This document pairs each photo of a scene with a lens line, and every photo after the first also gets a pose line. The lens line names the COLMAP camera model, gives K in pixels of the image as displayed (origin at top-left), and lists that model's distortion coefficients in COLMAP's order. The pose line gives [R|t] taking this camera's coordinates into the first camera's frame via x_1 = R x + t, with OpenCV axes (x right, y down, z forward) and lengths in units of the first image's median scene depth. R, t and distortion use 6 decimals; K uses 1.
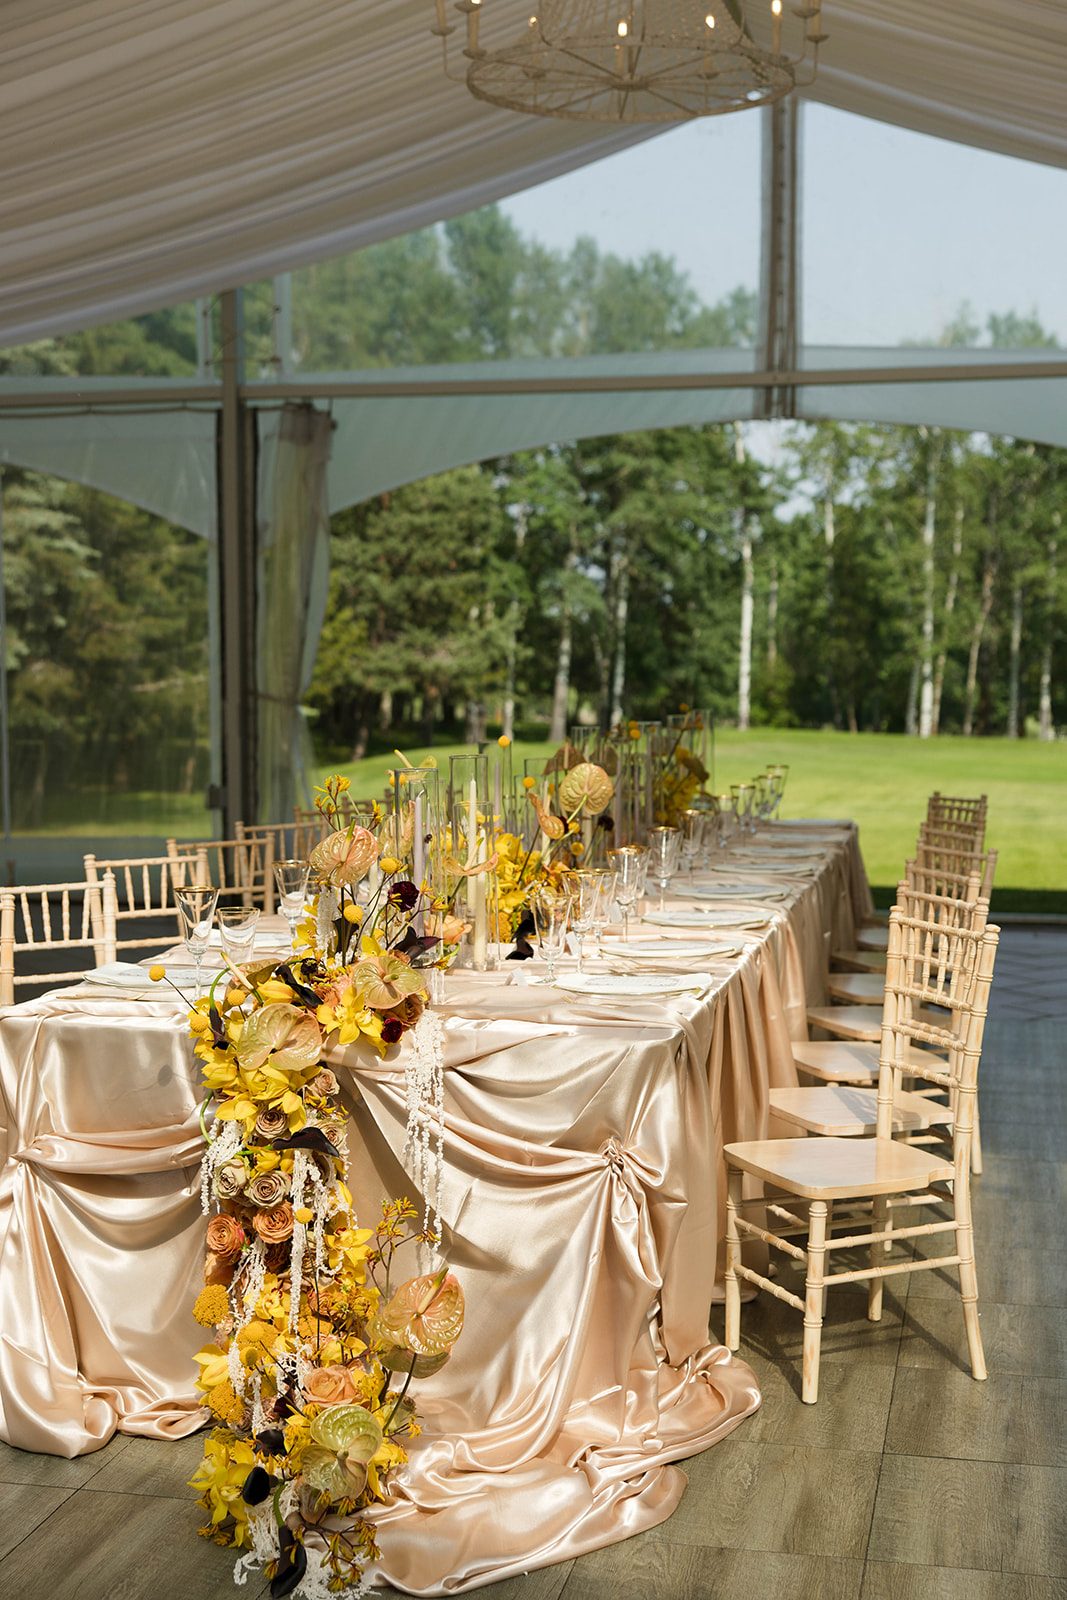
lens RADIAL K [[2038.0, 0, 533.5], [0, 2038.0, 800.0], [0, 0, 1]] dist [0.017740, 0.031010]
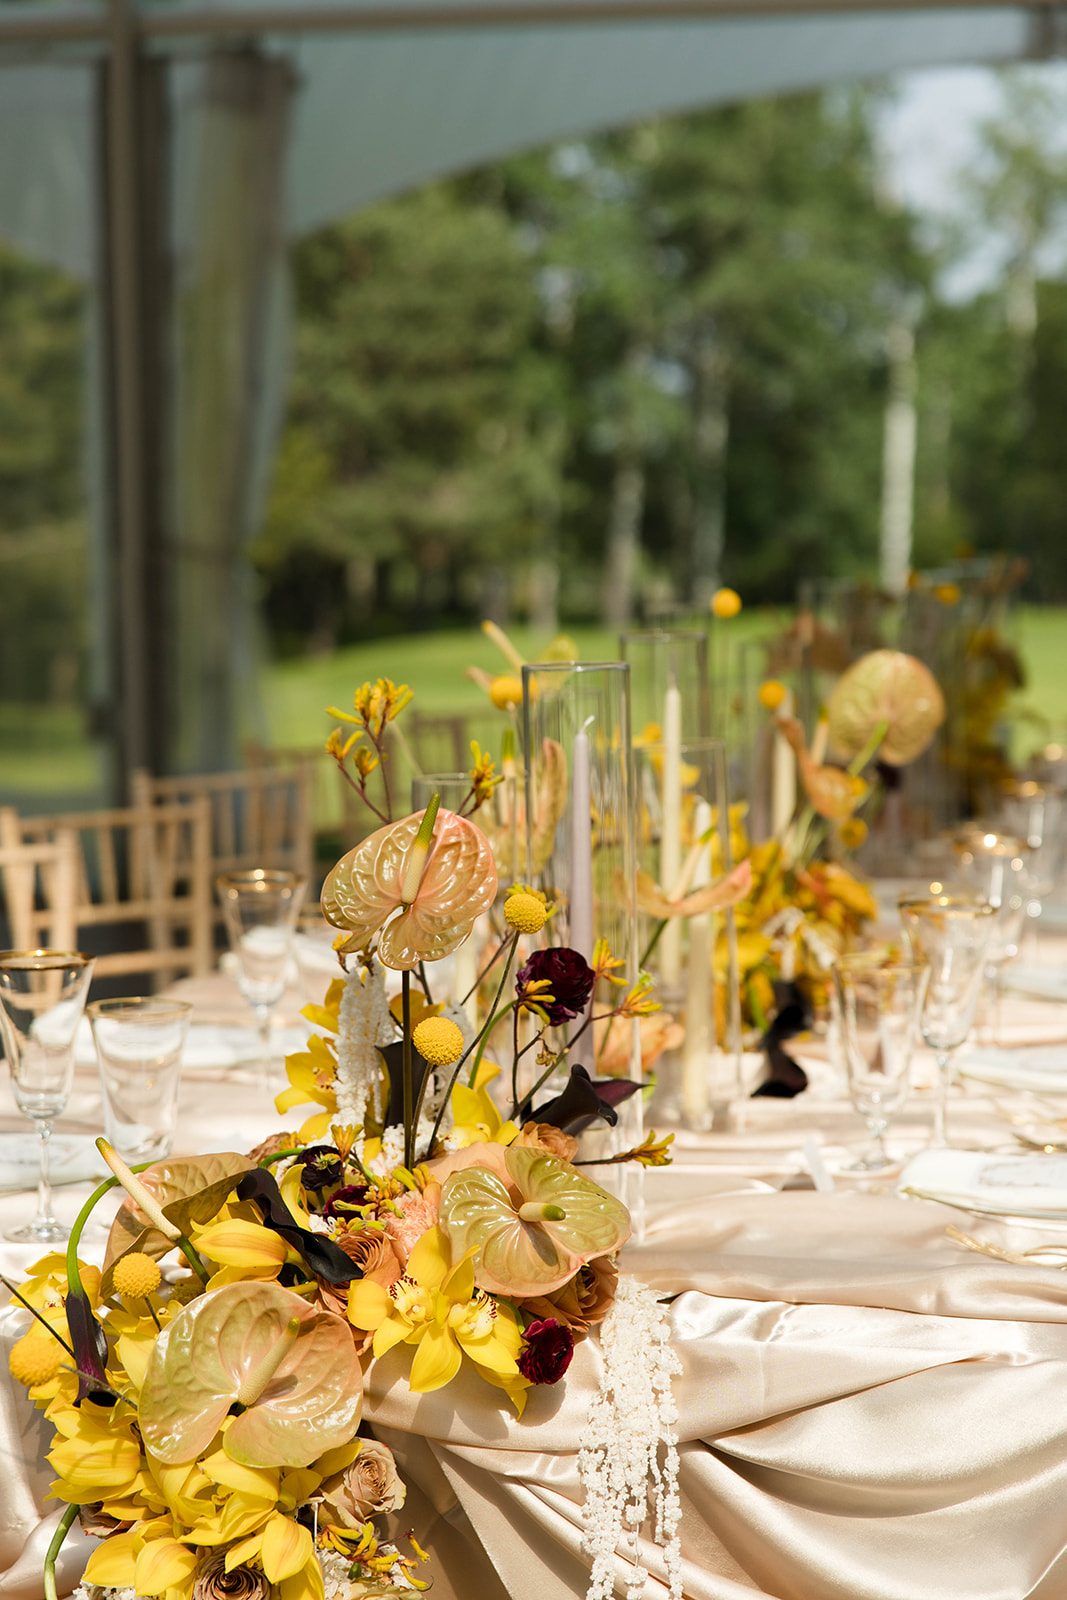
lens RADIAL K [[3061.0, 0, 533.5], [0, 3061.0, 800.0], [0, 0, 1]] dist [0.024887, -0.022946]
pose [[0.999841, -0.006015, -0.016776, -0.060636], [0.006461, 0.999624, 0.026650, -0.004646], [0.016610, -0.026754, 0.999504, 0.425706]]
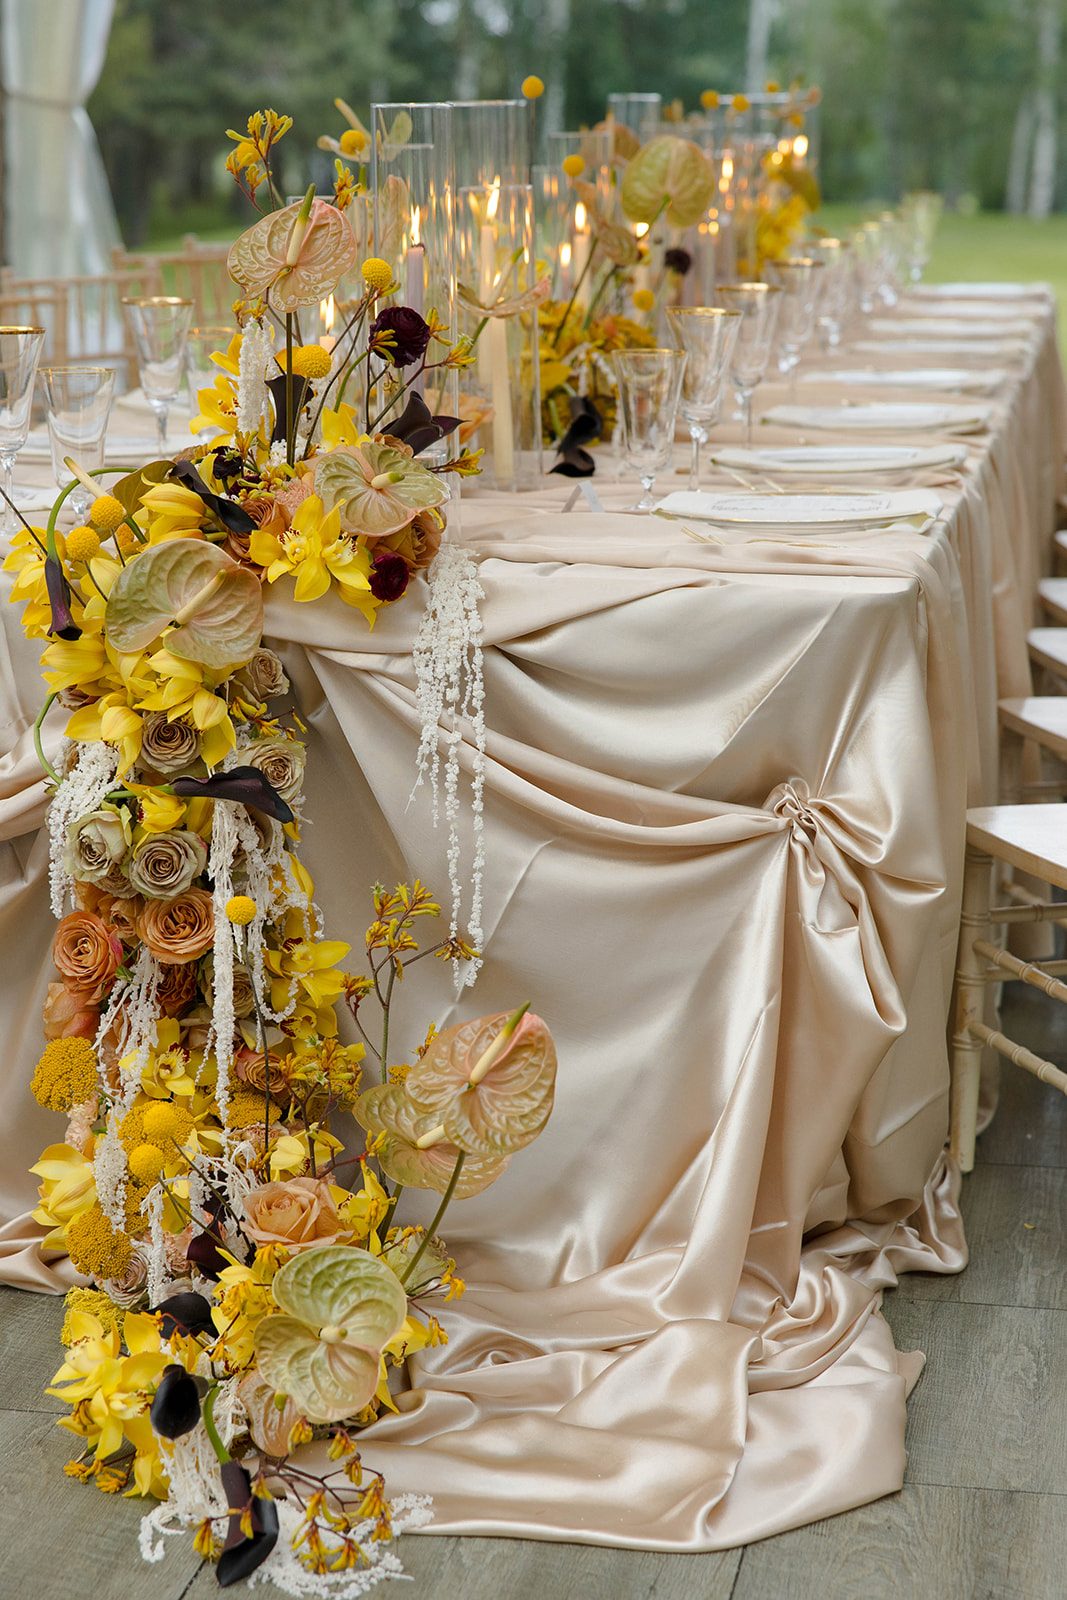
lens RADIAL K [[3229.4, 0, 533.5], [0, 3229.4, 800.0], [0, 0, 1]] dist [0.003054, -0.035028]
pose [[0.999337, 0.001147, 0.036382, -0.061606], [-0.006529, 0.988942, 0.148156, 0.043630], [-0.035810, -0.148296, 0.988294, 0.142439]]
